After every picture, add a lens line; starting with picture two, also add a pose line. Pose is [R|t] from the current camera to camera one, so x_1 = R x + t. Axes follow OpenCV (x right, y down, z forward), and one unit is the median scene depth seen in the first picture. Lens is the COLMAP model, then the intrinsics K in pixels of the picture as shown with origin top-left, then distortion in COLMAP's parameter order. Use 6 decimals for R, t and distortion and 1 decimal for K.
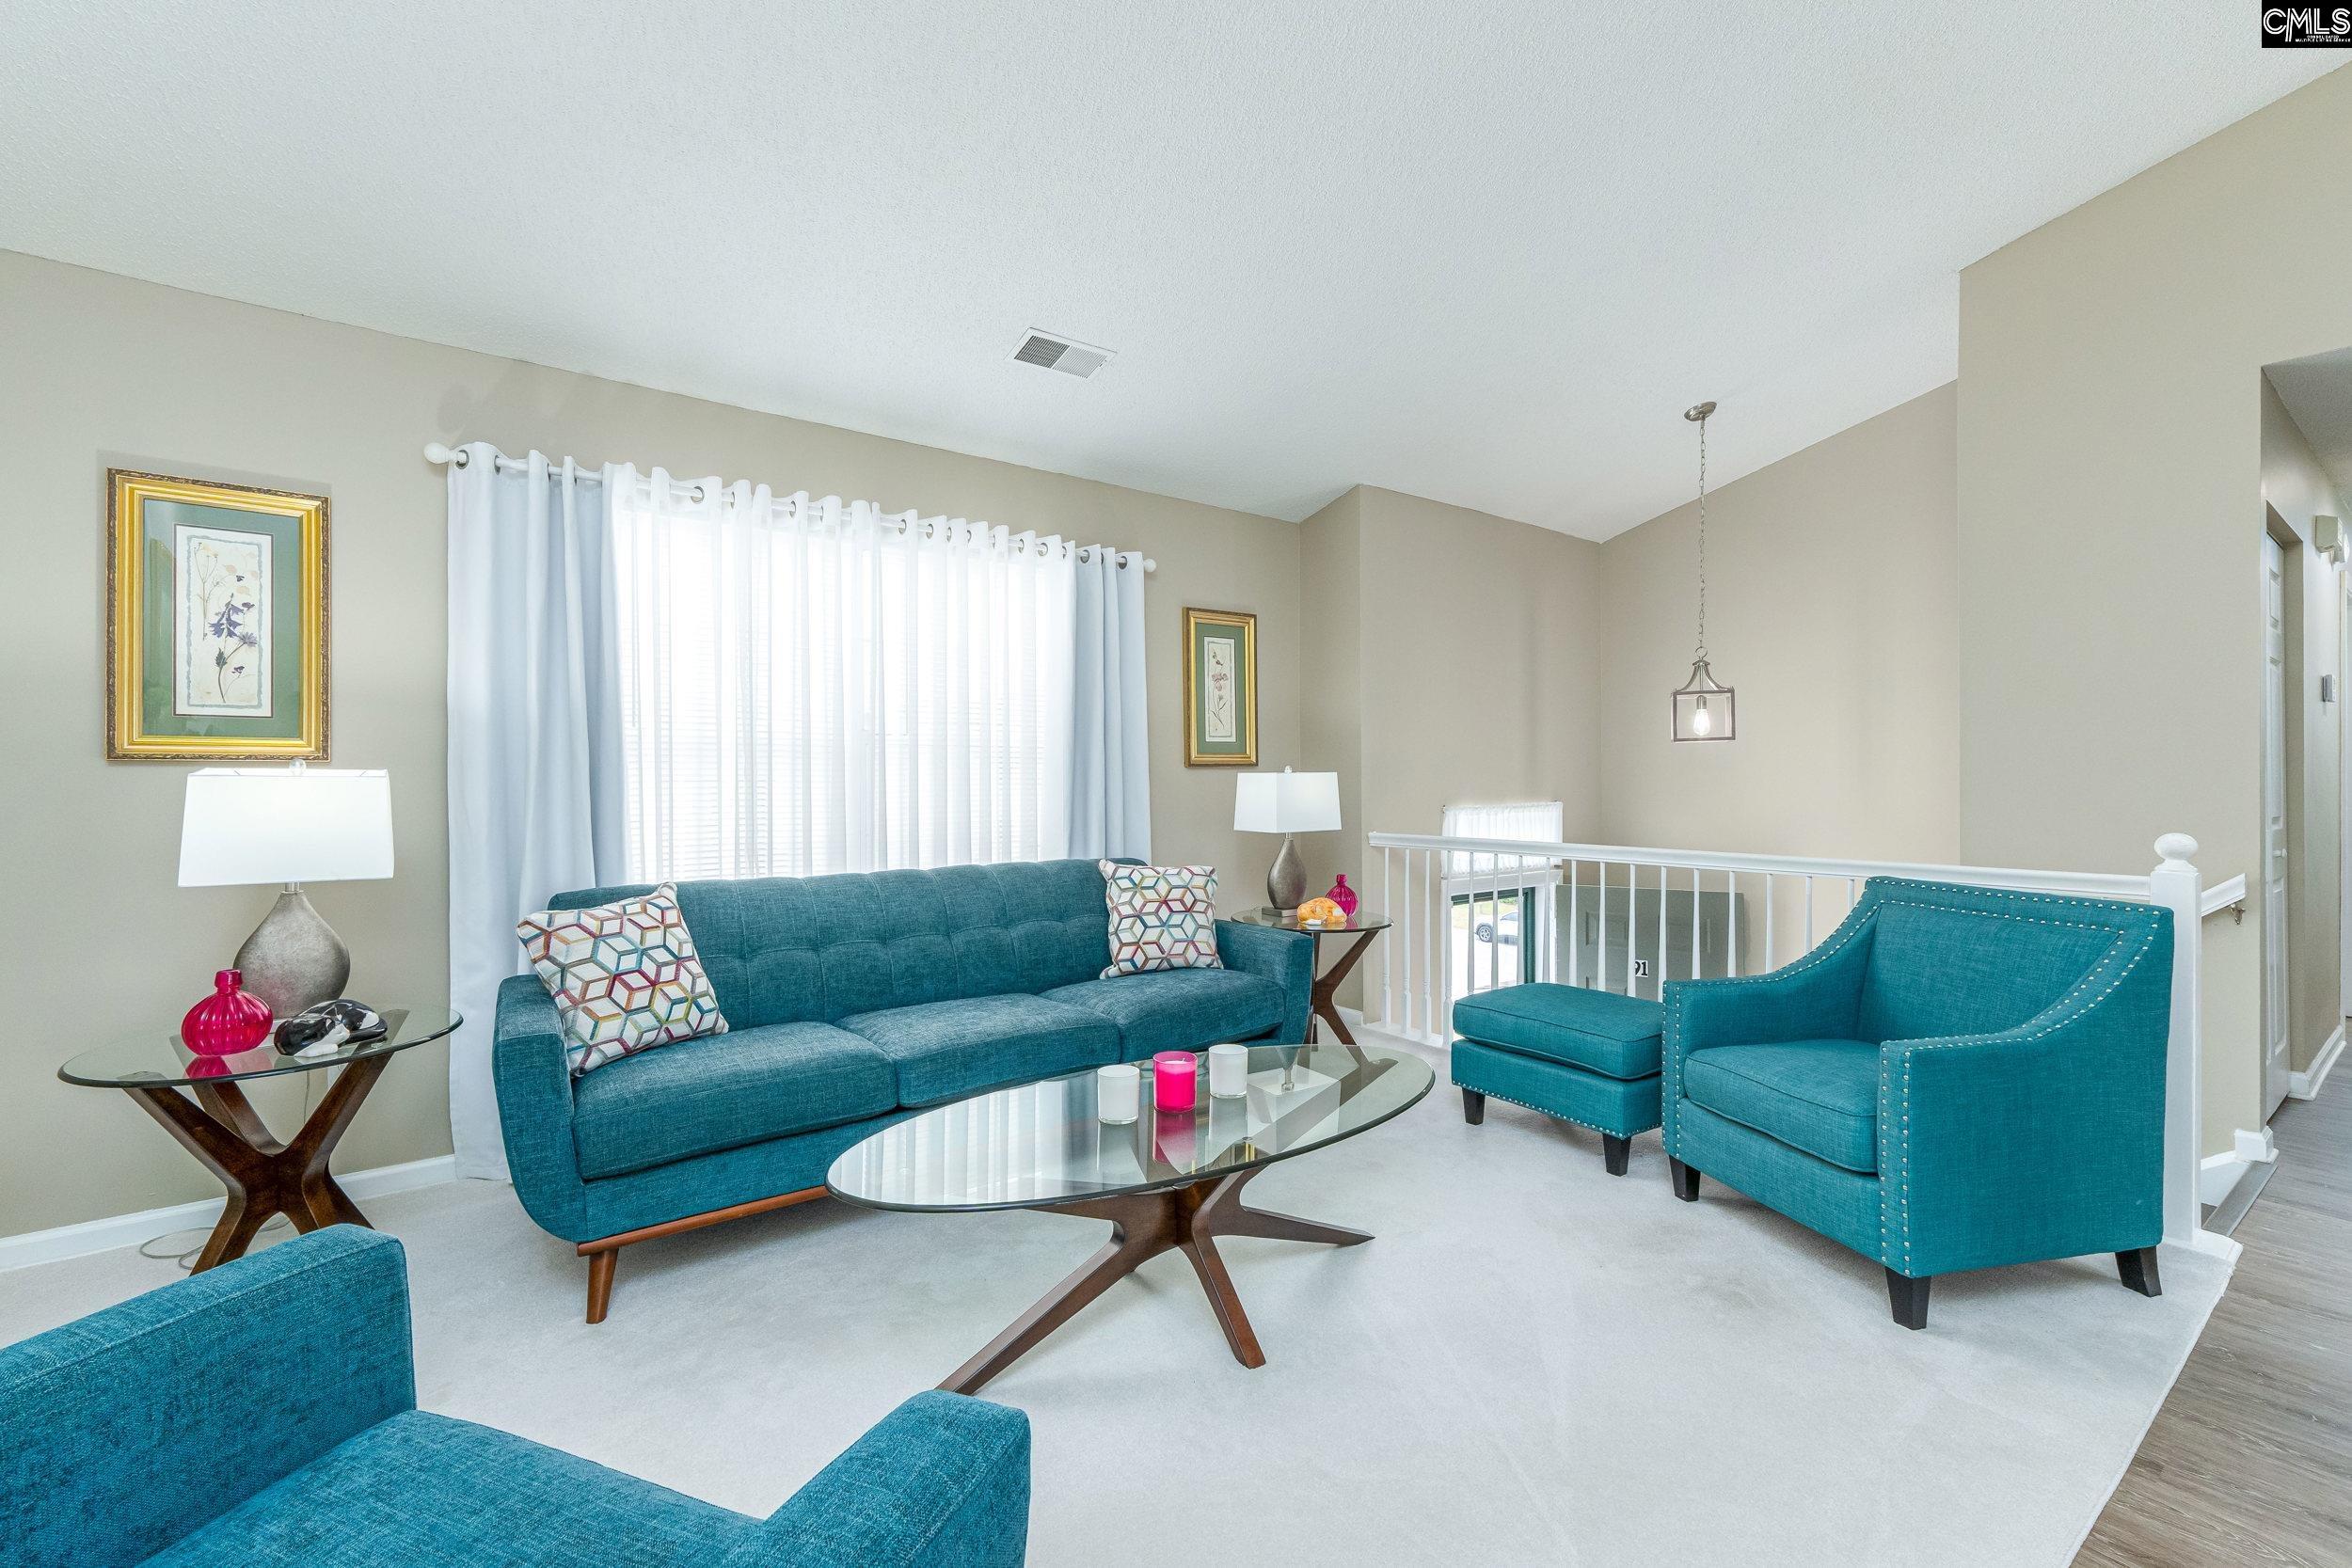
lens RADIAL K [[1005.5, 0, 1162.1], [0, 1005.5, 776.6], [0, 0, 1]] dist [0.002502, 0.000242]
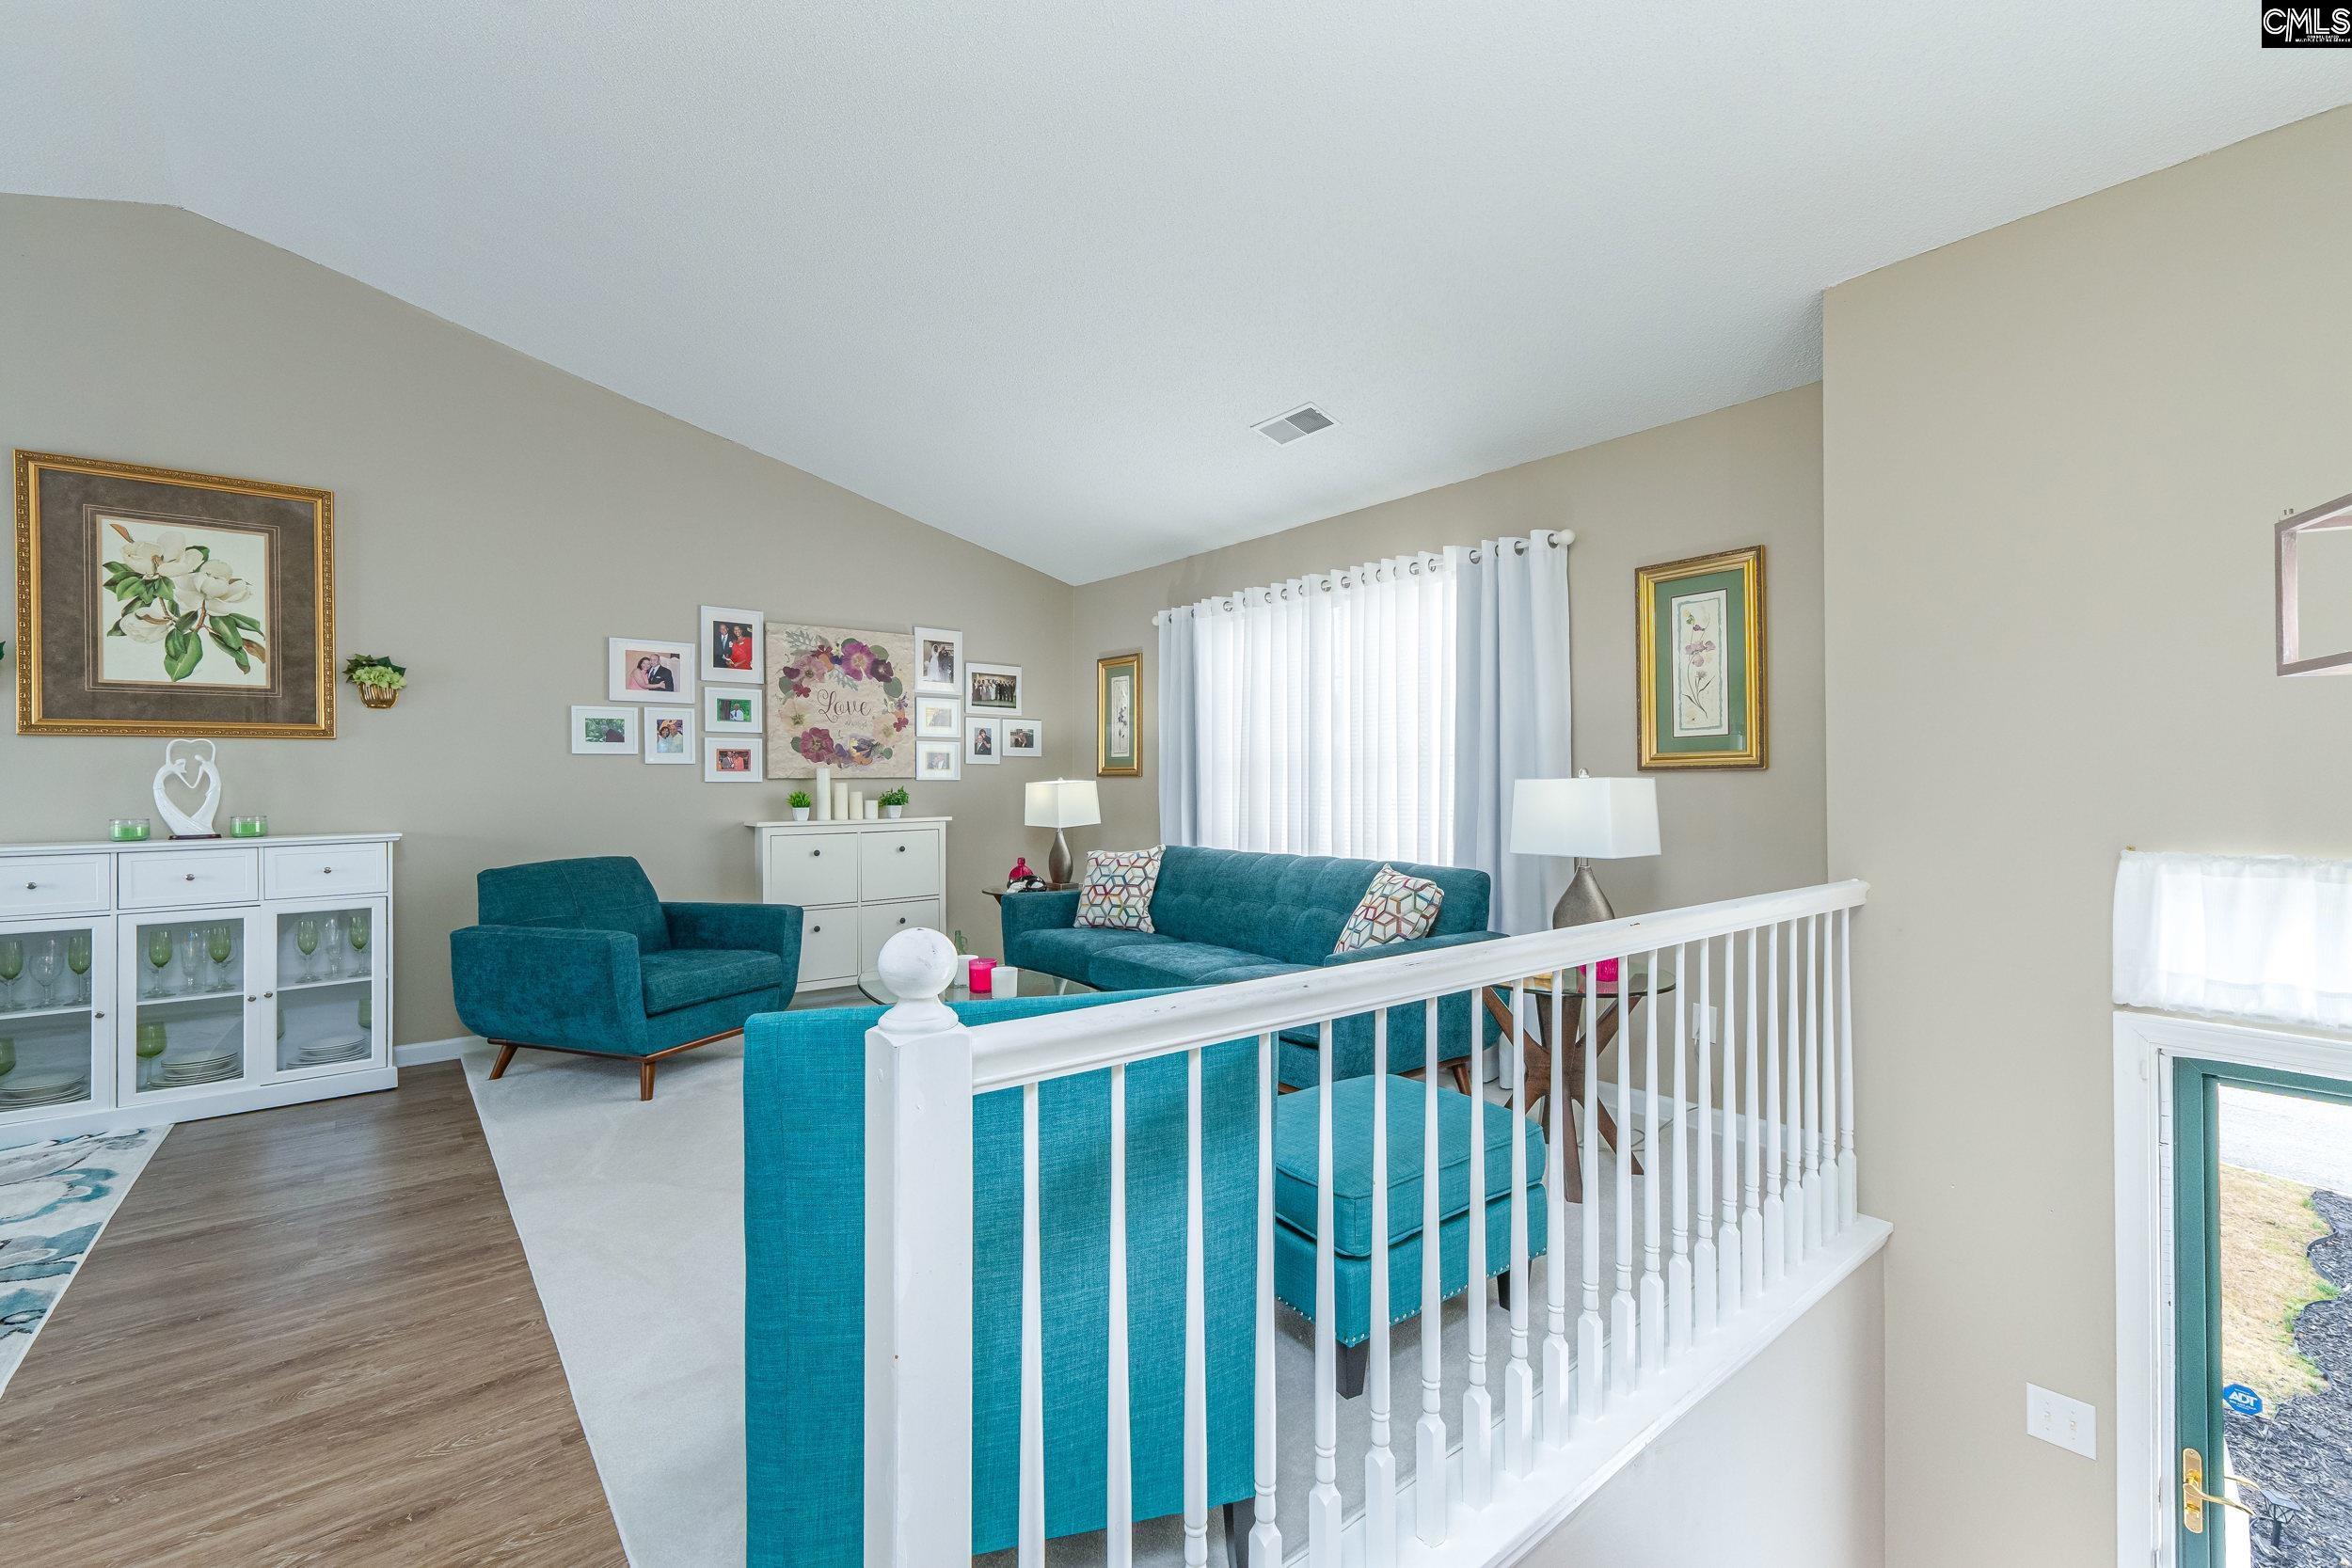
lens RADIAL K [[1006.5, 0, 1196.4], [0, 1006.5, 786.1], [0, 0, 1]] dist [0.001143, 0.000129]
pose [[0.049854, 0.000362, -0.998756, 1.165327], [-0.000890, 1.000000, 0.000318, 0.003139], [0.998756, 0.000873, 0.049854, 0.905005]]
